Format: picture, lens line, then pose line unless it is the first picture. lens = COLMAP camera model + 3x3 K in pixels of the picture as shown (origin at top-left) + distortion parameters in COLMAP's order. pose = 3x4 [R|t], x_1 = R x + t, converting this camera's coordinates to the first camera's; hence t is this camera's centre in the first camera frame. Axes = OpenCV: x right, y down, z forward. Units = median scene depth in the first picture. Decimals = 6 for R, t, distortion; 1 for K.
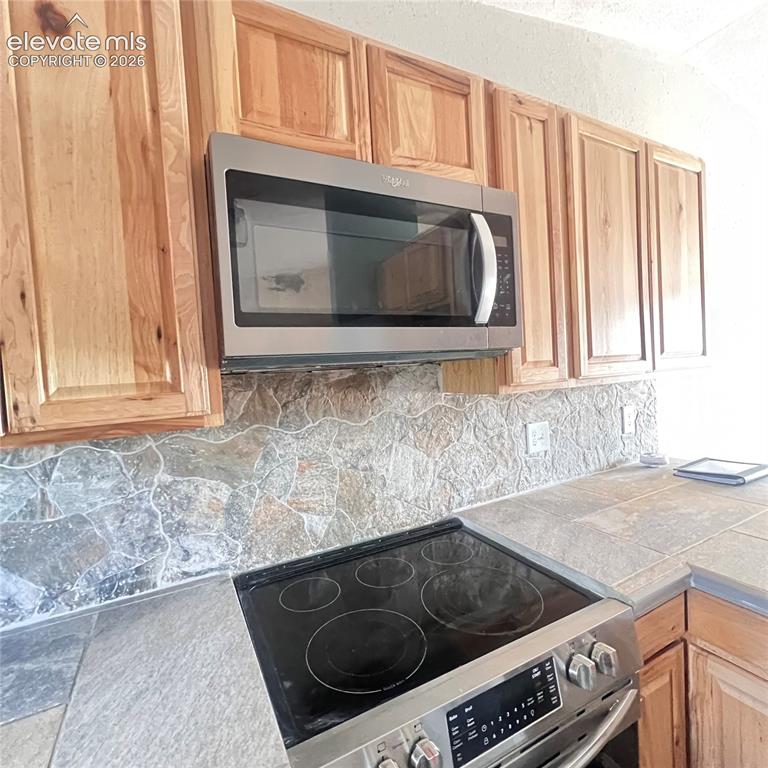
lens RADIAL K [[410.2, 0, 384.6], [0, 410.2, 383.8], [0, 0, 1]] dist [-0.002586, 0.000885]
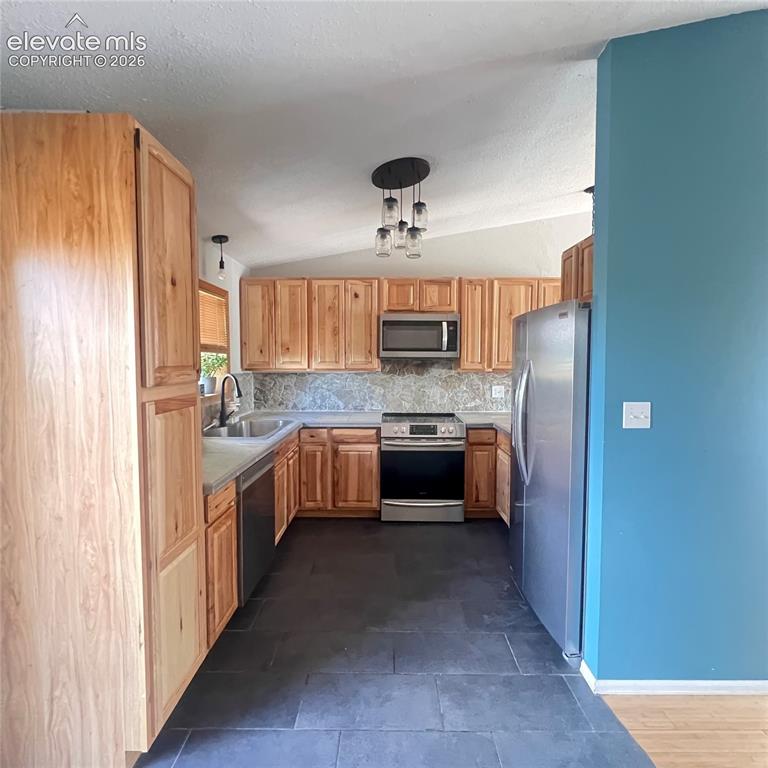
lens RADIAL K [[410.2, 0, 384.6], [0, 410.2, 383.8], [0, 0, 1]] dist [-0.002586, 0.000885]
pose [[0.878687, 0.085742, -0.469635, 1.474544], [-0.070927, 0.996268, 0.049187, 0.009075], [0.472100, -0.009910, 0.881489, -2.453452]]
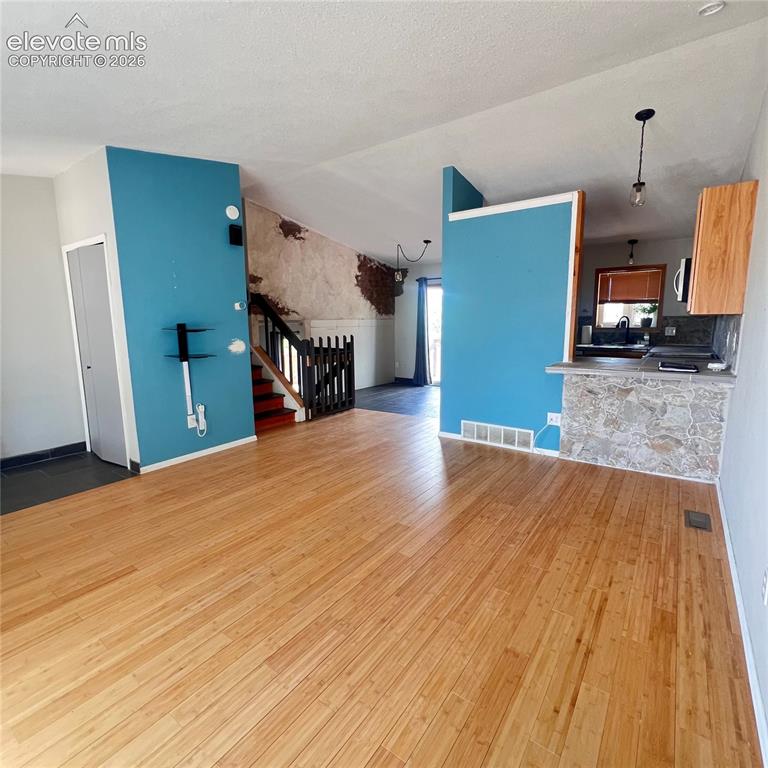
lens RADIAL K [[410.2, 0, 384.6], [0, 410.2, 383.8], [0, 0, 1]] dist [-0.002586, 0.000885]
pose [[-0.891300, 0.137202, -0.432156, 4.533665], [0.045606, 0.975413, 0.215617, -0.288254], [0.451114, 0.172470, -0.875643, 3.267954]]
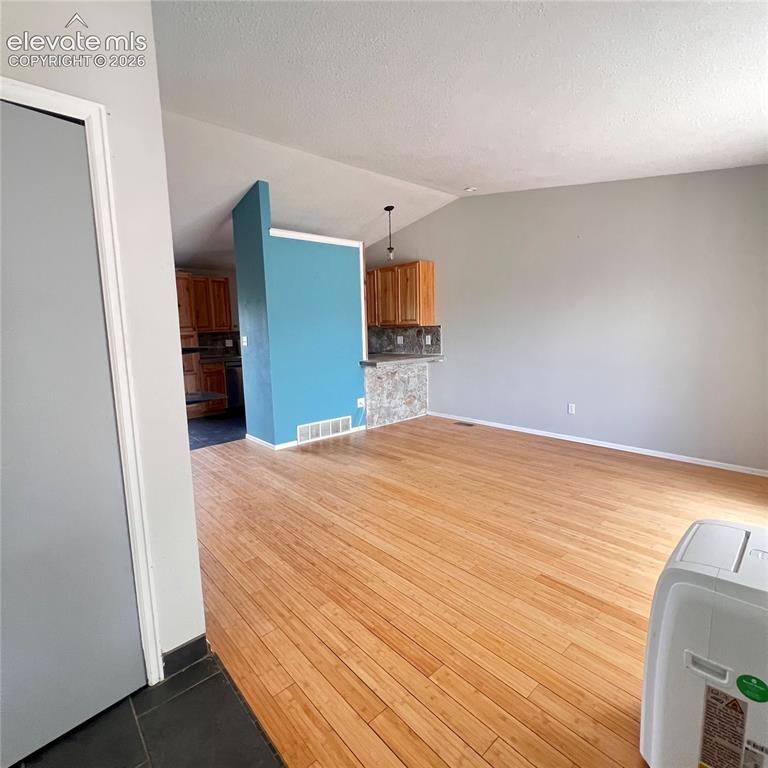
lens RADIAL K [[410.2, 0, 384.6], [0, 410.2, 383.8], [0, 0, 1]] dist [-0.002586, 0.000885]
pose [[0.243381, 0.183013, -0.952508, 6.457436], [-0.025629, 0.982908, 0.182305, -0.267548], [0.969592, -0.019958, 0.243912, -0.168447]]
